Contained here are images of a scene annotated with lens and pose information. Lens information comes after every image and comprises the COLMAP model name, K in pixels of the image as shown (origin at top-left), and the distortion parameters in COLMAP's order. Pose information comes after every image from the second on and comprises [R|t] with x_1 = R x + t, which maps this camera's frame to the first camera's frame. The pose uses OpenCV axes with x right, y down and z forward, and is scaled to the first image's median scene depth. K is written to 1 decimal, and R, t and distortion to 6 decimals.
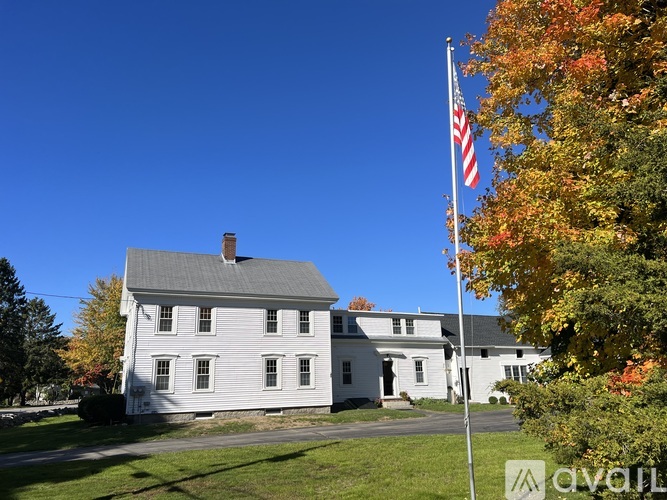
lens RADIAL K [[515.3, 0, 333.5], [0, 515.3, 250.0], [0, 0, 1]] dist [-0.000041, -0.001858]
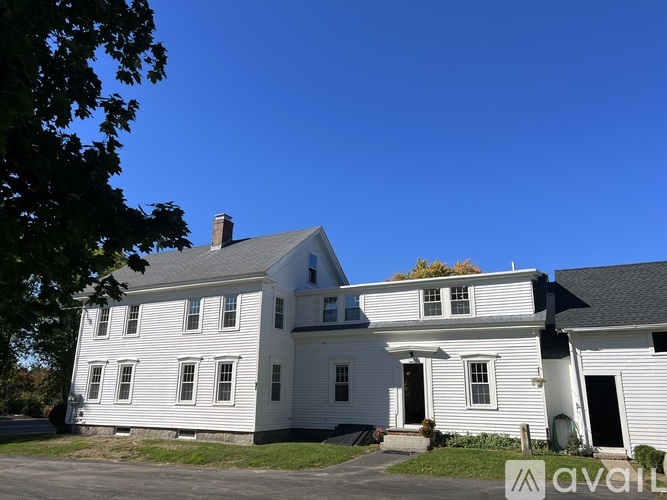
lens RADIAL K [[515.3, 0, 333.5], [0, 515.3, 250.0], [0, 0, 1]] dist [-0.000041, -0.001858]
pose [[0.612414, -0.179068, -0.769989, 0.528335], [0.178838, 0.980139, -0.085700, 0.126623], [0.770043, -0.085220, 0.632275, 0.588410]]
